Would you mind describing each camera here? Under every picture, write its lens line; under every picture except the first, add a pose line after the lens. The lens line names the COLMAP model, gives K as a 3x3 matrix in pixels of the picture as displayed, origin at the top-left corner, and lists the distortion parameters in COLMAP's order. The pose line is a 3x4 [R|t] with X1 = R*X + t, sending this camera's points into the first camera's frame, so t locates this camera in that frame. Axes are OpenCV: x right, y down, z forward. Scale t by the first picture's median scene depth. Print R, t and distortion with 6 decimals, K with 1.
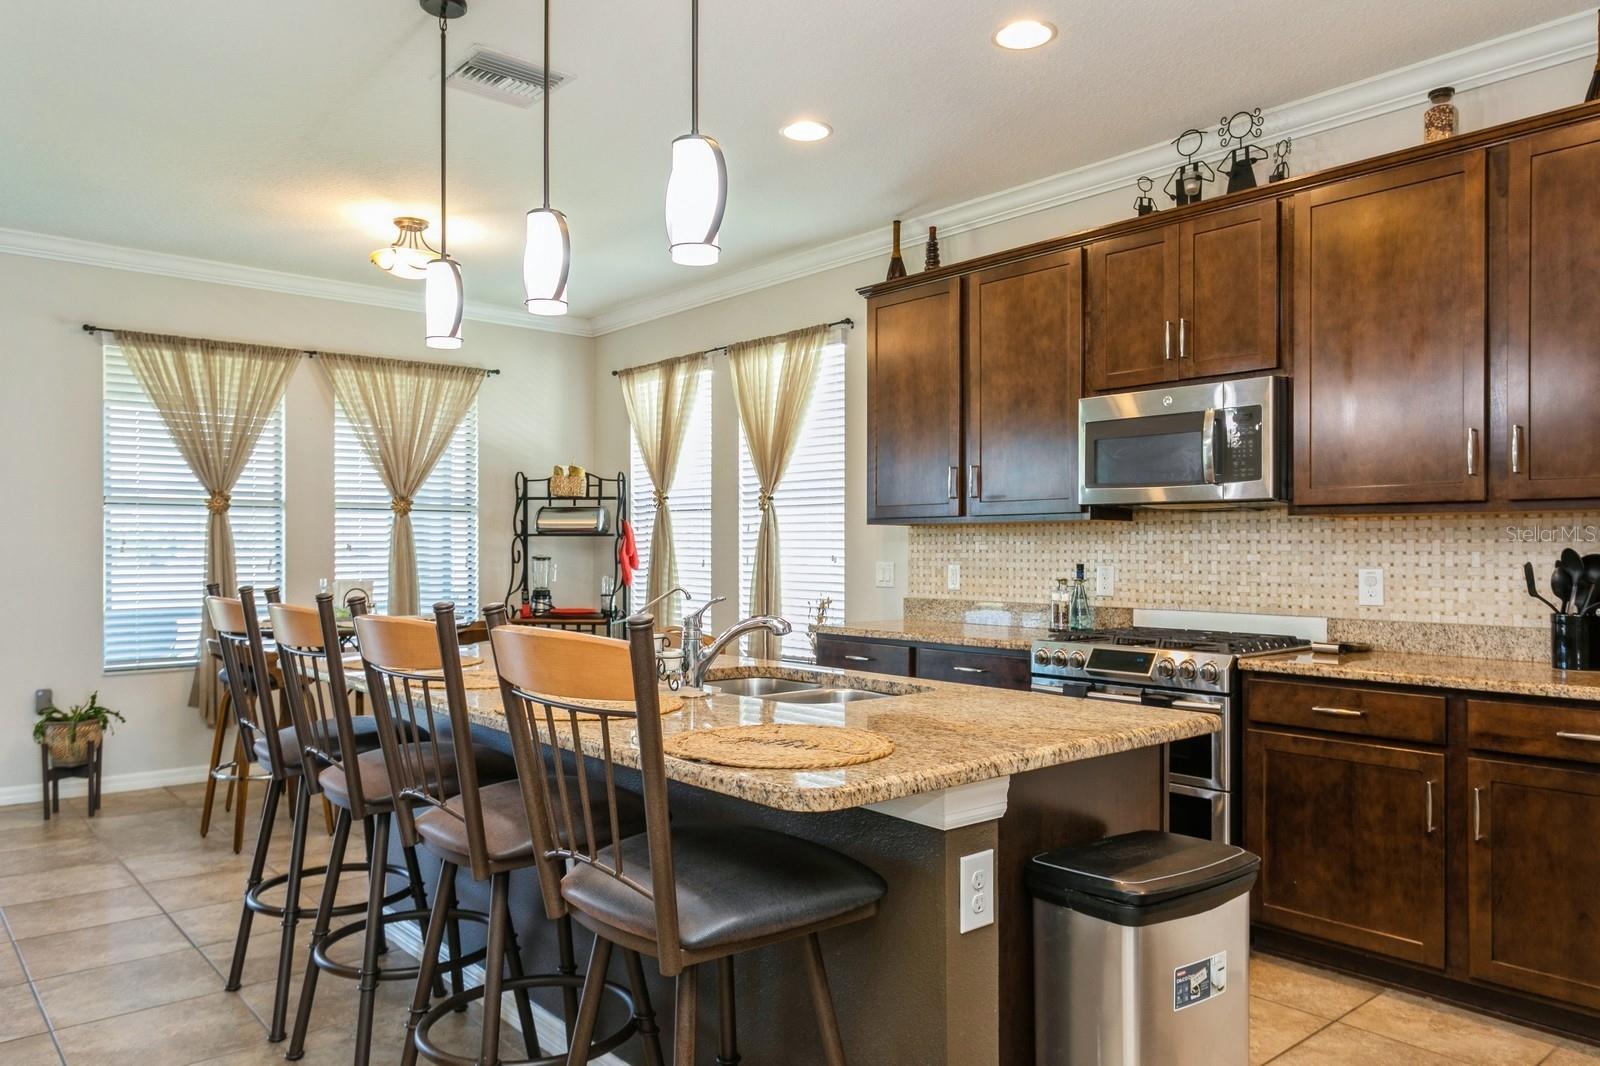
lens RADIAL K [[1122.7, 0, 798.1], [0, 1122.7, 545.7], [0, 0, 1]] dist [0.012123, 0.001852]
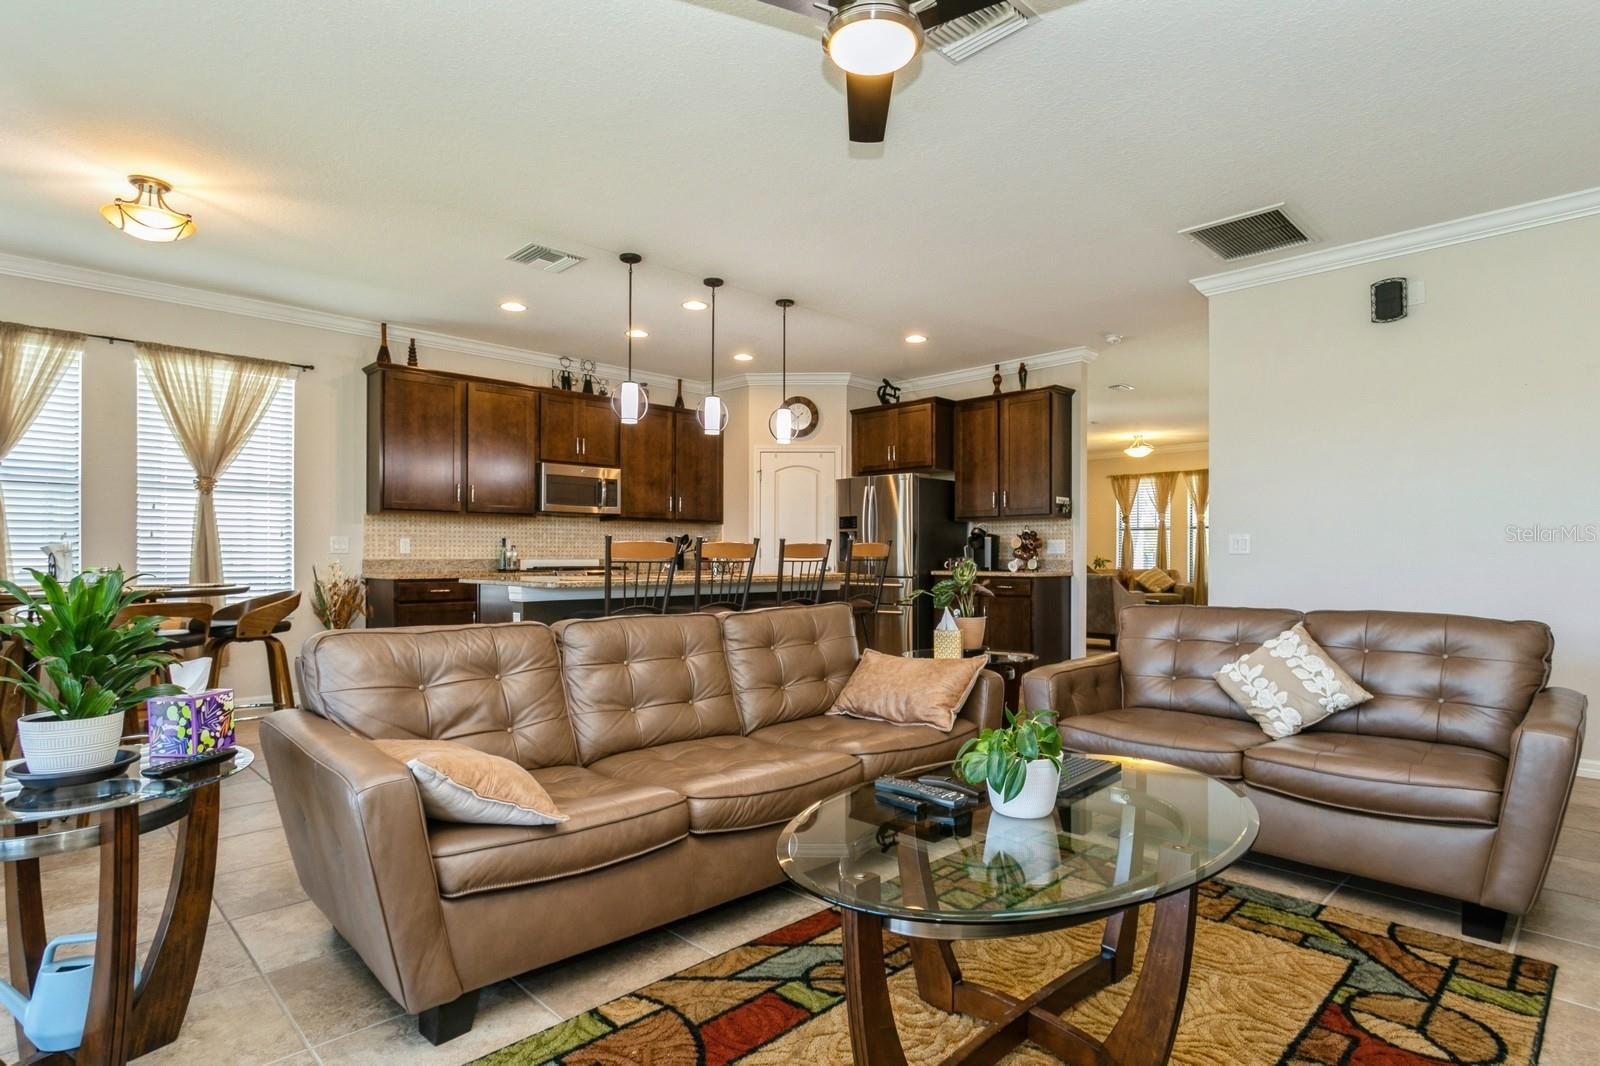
lens RADIAL K [[842.3, 0, 799.1], [0, 842.3, 549.3], [0, 0, 1]] dist [0.001186, -0.000084]
pose [[-0.066771, 0.007242, 0.997742, -1.366809], [-0.003070, 0.999967, -0.007464, 0.047691], [-0.997764, -0.003561, -0.066746, 0.581210]]
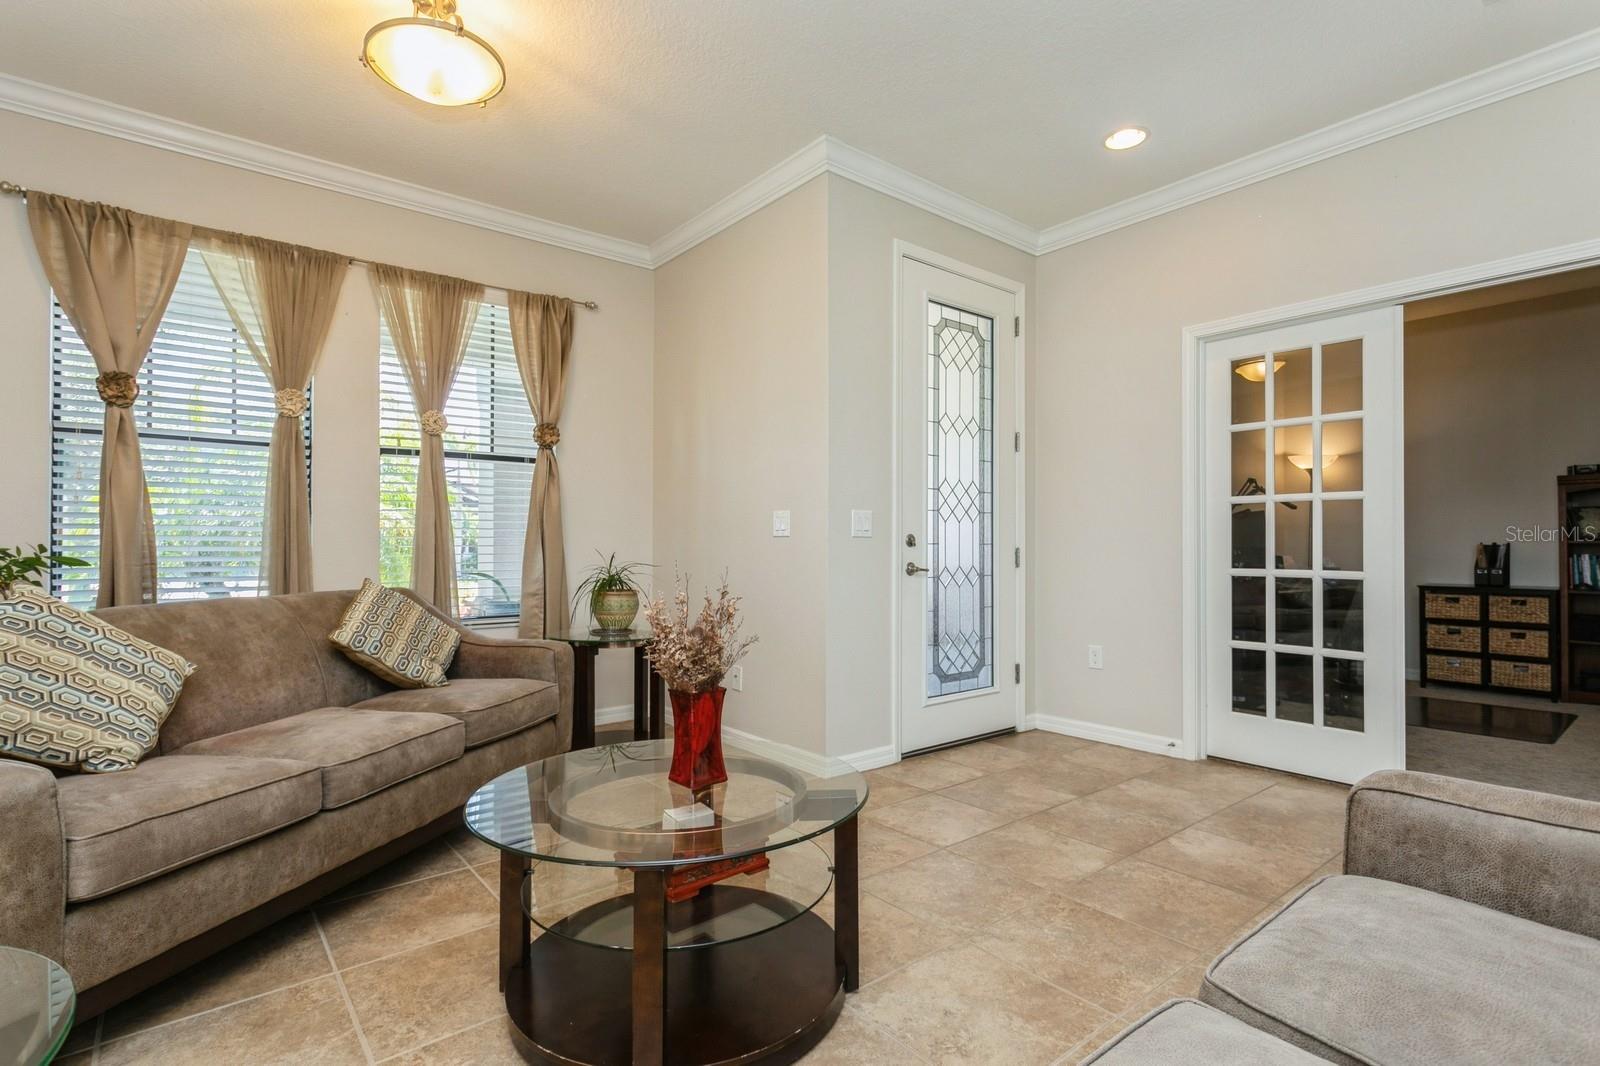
lens RADIAL K [[777.2, 0, 797.1], [0, 777.2, 535.8], [0, 0, 1]] dist [0.002672, 0.001631]
pose [[-0.999490, -0.001988, 0.031863, 0.997913], [-0.002244, 0.999965, -0.008020, 0.046884], [-0.031846, -0.008088, -0.999460, -0.137196]]
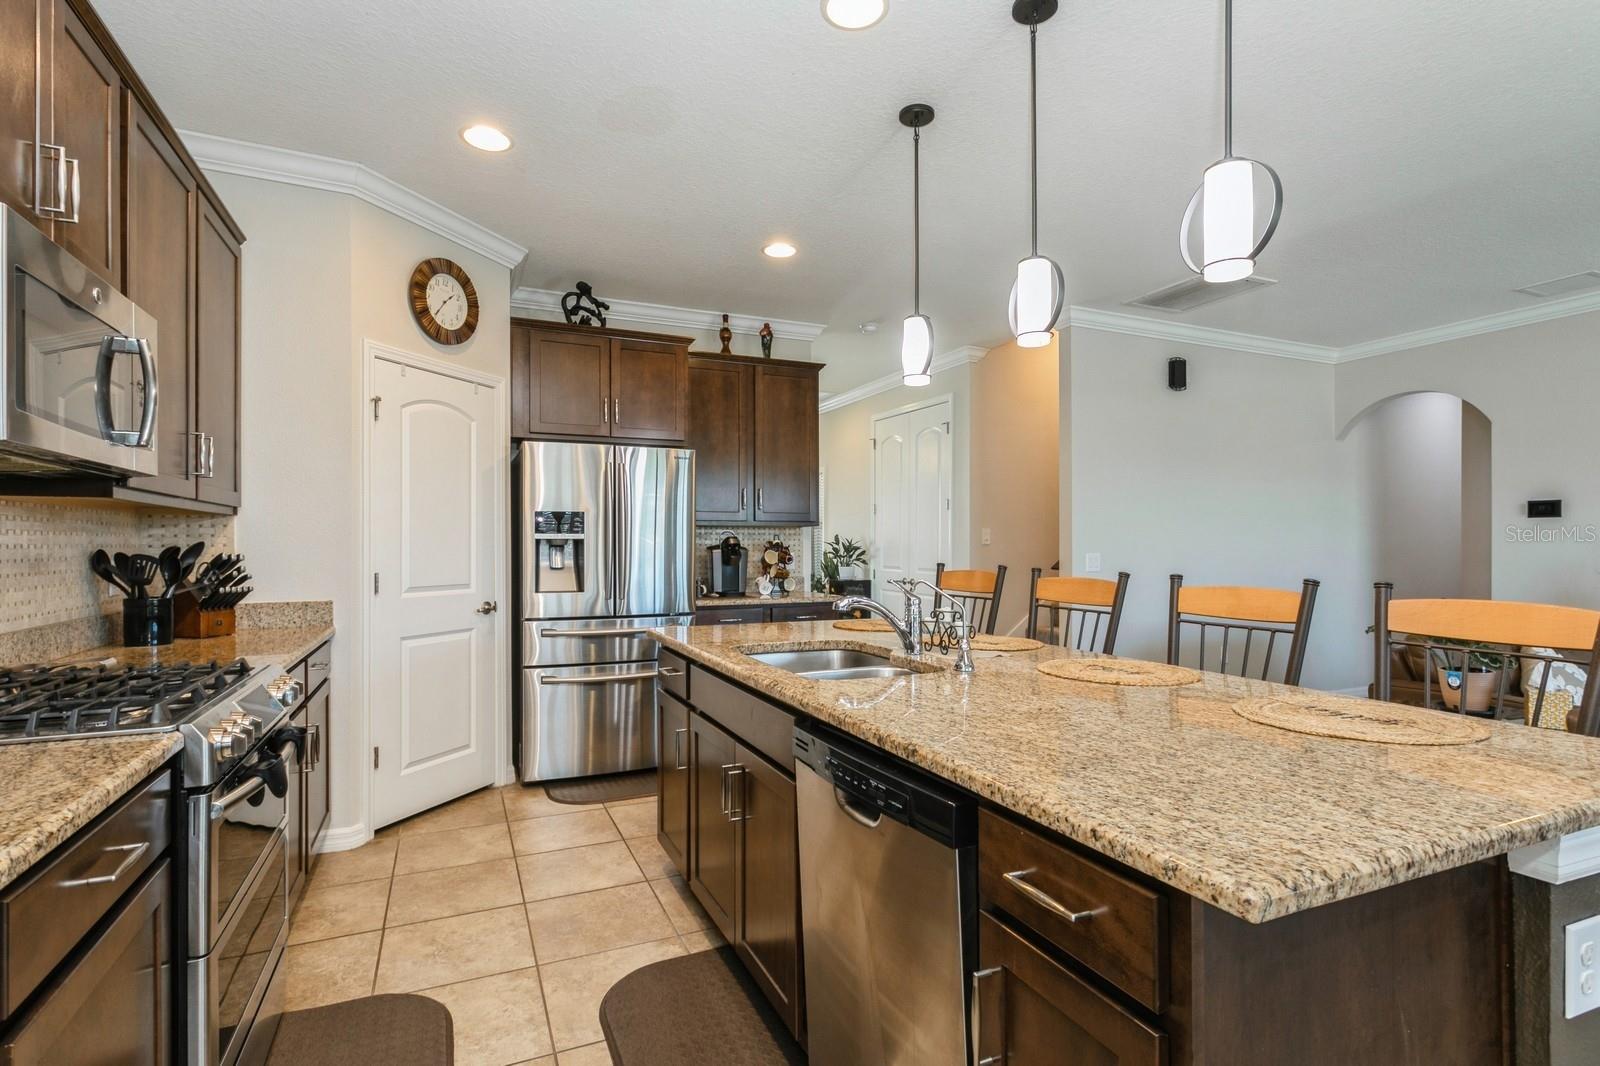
lens RADIAL K [[777.2, 0, 792.4], [0, 777.2, 540.7], [0, 0, 1]] dist [0.002672, 0.001631]
pose [[-0.956865, -0.005668, 0.290477, -0.132540], [-0.006410, 0.999978, -0.001602, -0.001178], [-0.290462, -0.003395, -0.956881, 1.147388]]
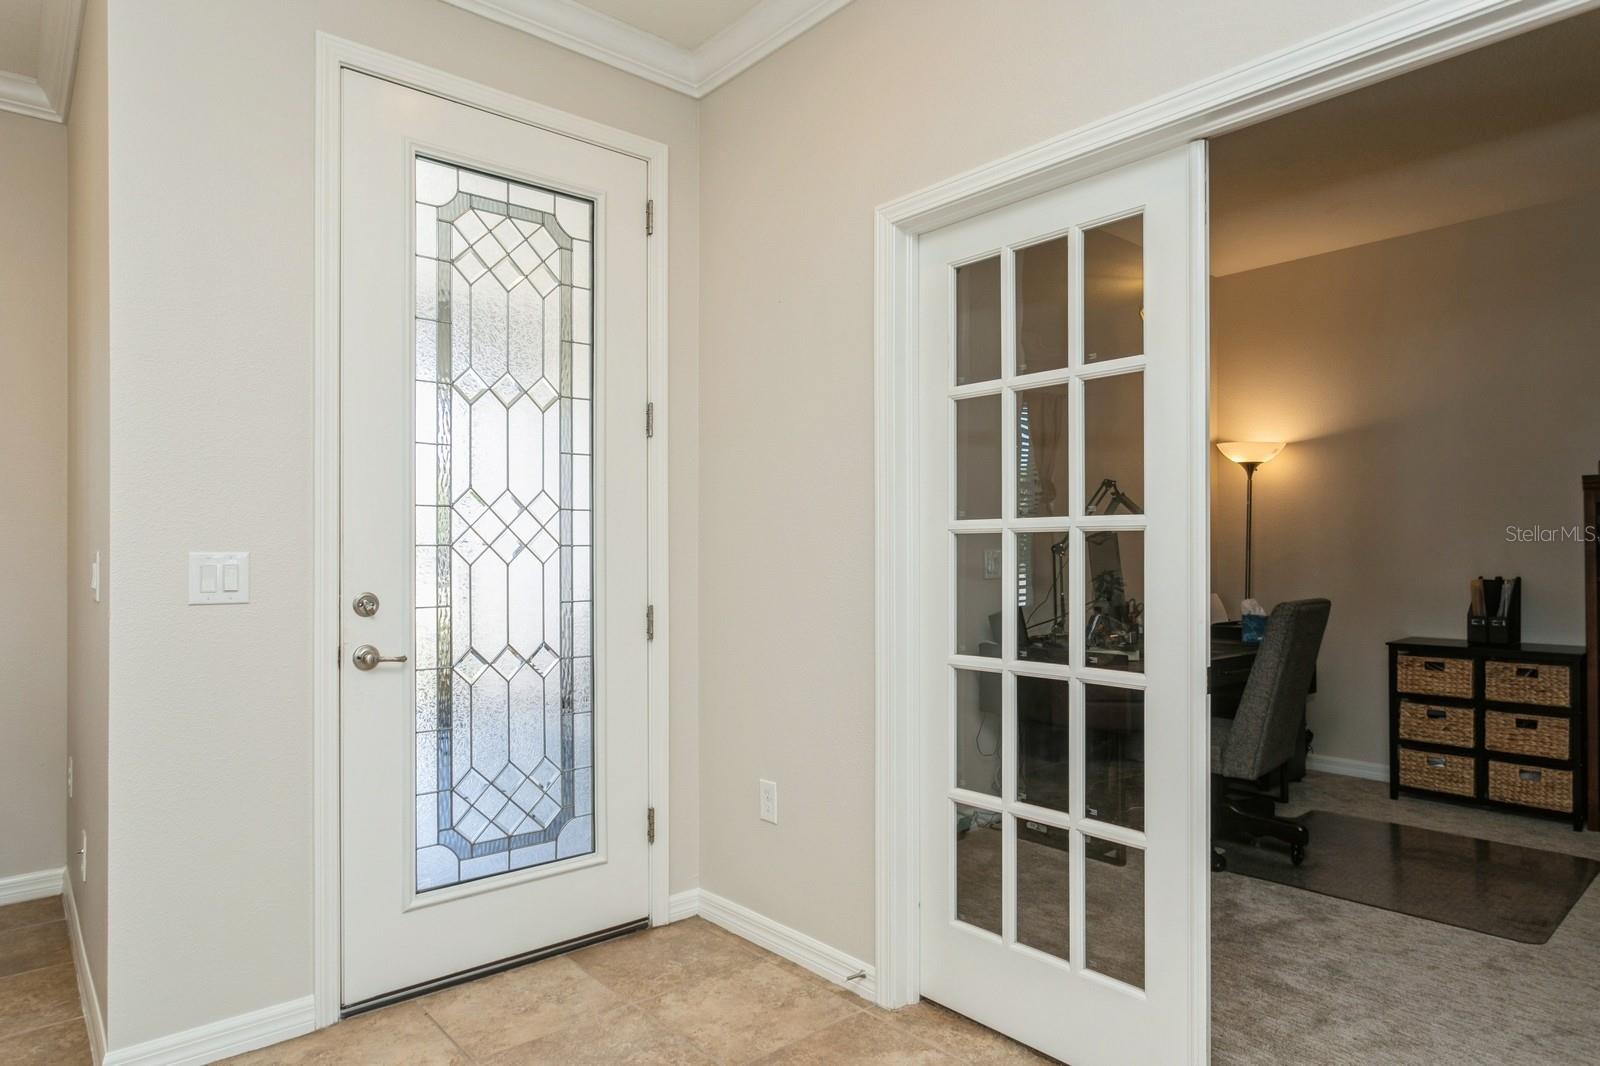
lens RADIAL K [[944.6, 0, 794.8], [0, 944.6, 543.9], [0, 0, 1]] dist [-0.004541, -0.001519]
pose [[-0.999999, 0.001657, 0.000473, 0.648040], [0.001656, 0.999998, -0.001478, 0.010588], [-0.000476, -0.001478, -0.999999, -0.443834]]
